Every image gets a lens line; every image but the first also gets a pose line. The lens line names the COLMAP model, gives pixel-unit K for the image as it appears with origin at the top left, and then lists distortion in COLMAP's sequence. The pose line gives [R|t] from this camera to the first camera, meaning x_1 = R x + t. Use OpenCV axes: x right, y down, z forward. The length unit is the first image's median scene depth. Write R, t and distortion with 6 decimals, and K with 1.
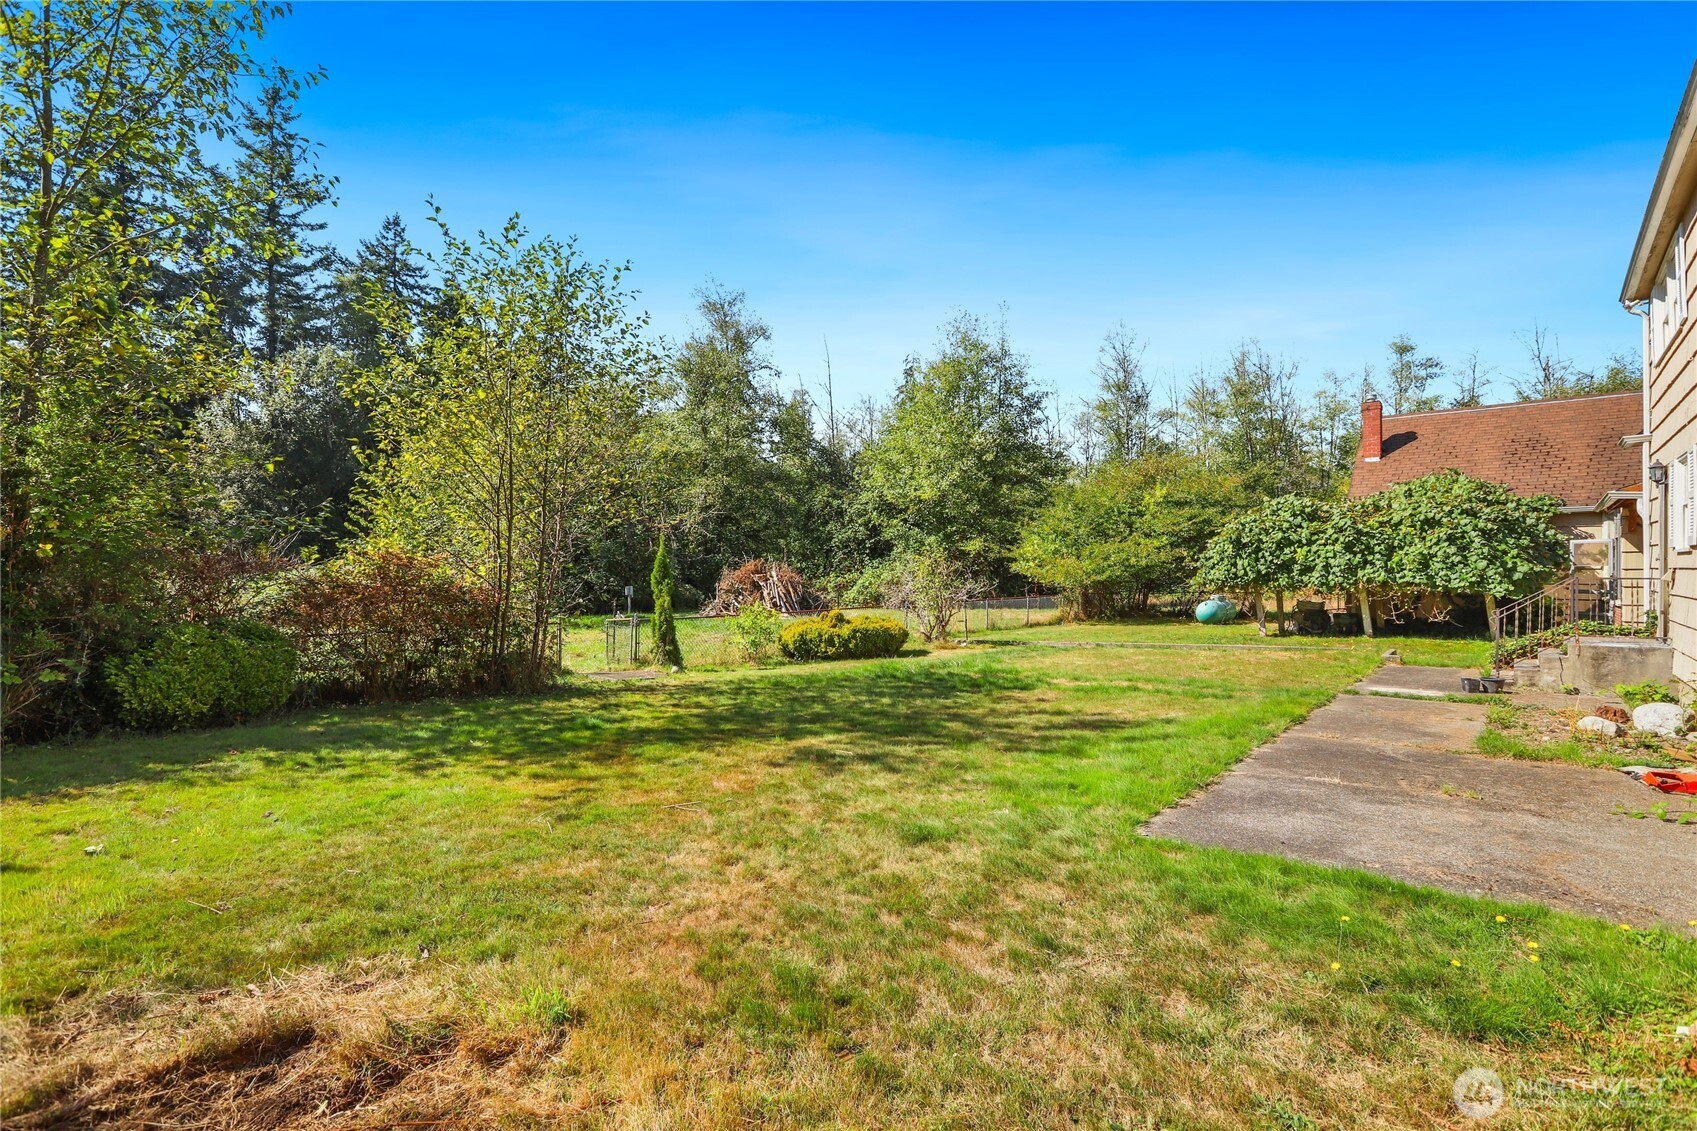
lens RADIAL K [[776.3, 0, 838.3], [0, 776.3, 569.3], [0, 0, 1]] dist [-0.017335, 0.001842]
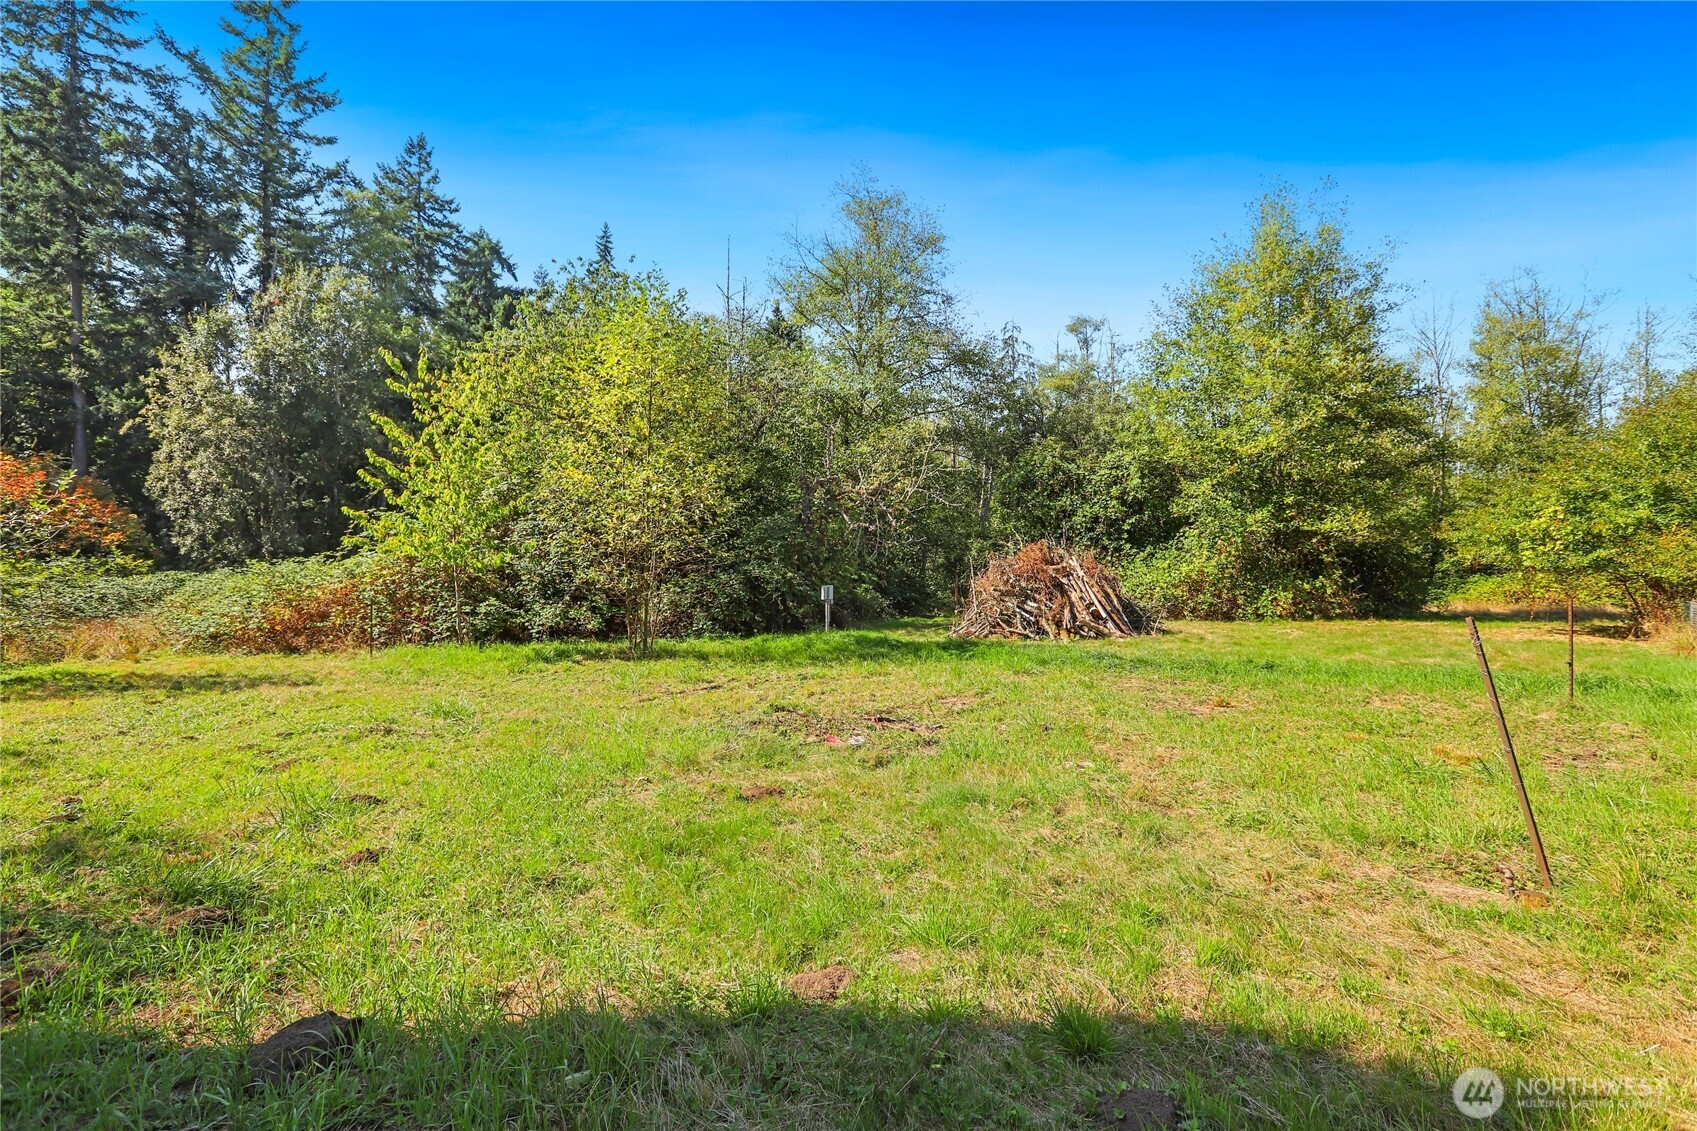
lens RADIAL K [[776.3, 0, 859.1], [0, 776.3, 568.5], [0, 0, 1]] dist [-0.017335, 0.001842]
pose [[0.999935, 0.004104, 0.010618, -0.127145], [-0.004067, 0.999986, -0.003519, 0.005392], [-0.010632, 0.003476, 0.999937, 0.196296]]
